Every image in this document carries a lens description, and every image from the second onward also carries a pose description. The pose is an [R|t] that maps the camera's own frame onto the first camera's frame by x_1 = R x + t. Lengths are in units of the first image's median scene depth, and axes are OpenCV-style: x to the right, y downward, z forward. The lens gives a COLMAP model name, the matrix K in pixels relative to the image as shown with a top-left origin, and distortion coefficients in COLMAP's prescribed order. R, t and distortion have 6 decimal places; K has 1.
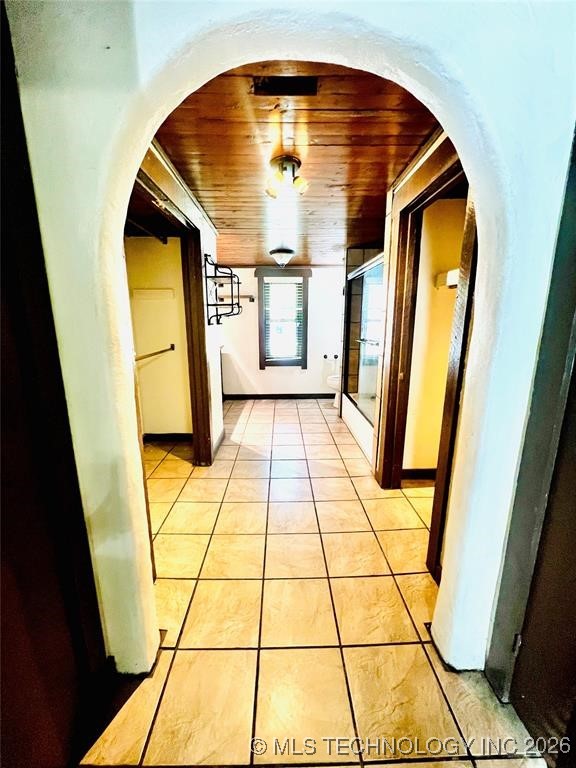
lens RADIAL K [[308.4, 0, 288.2], [0, 308.4, 381.6], [0, 0, 1]] dist [-0.019144, -0.000065]
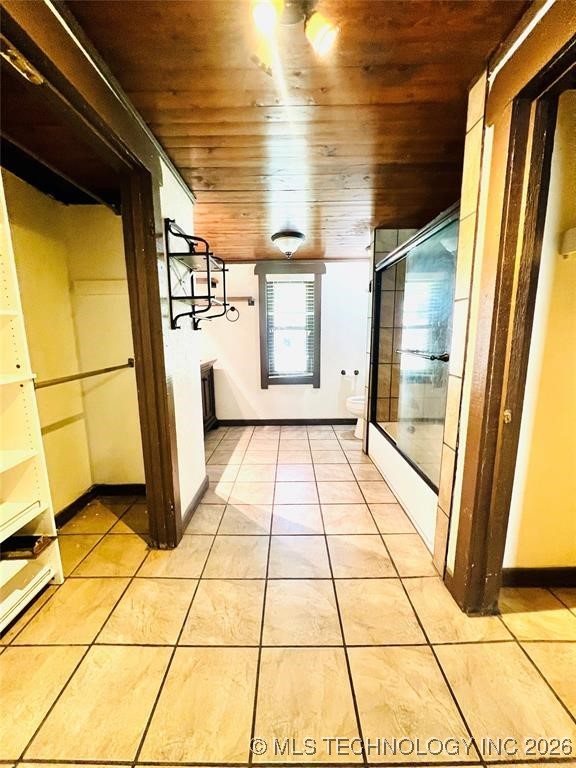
lens RADIAL K [[306.3, 0, 287.0], [0, 306.3, 384.4], [0, 0, 1]] dist [0.002052, -0.000012]
pose [[0.999460, -0.004166, -0.032607, 0.001508], [0.003162, 0.999521, -0.030776, -0.035179], [0.032720, 0.030657, 0.998994, 0.276625]]
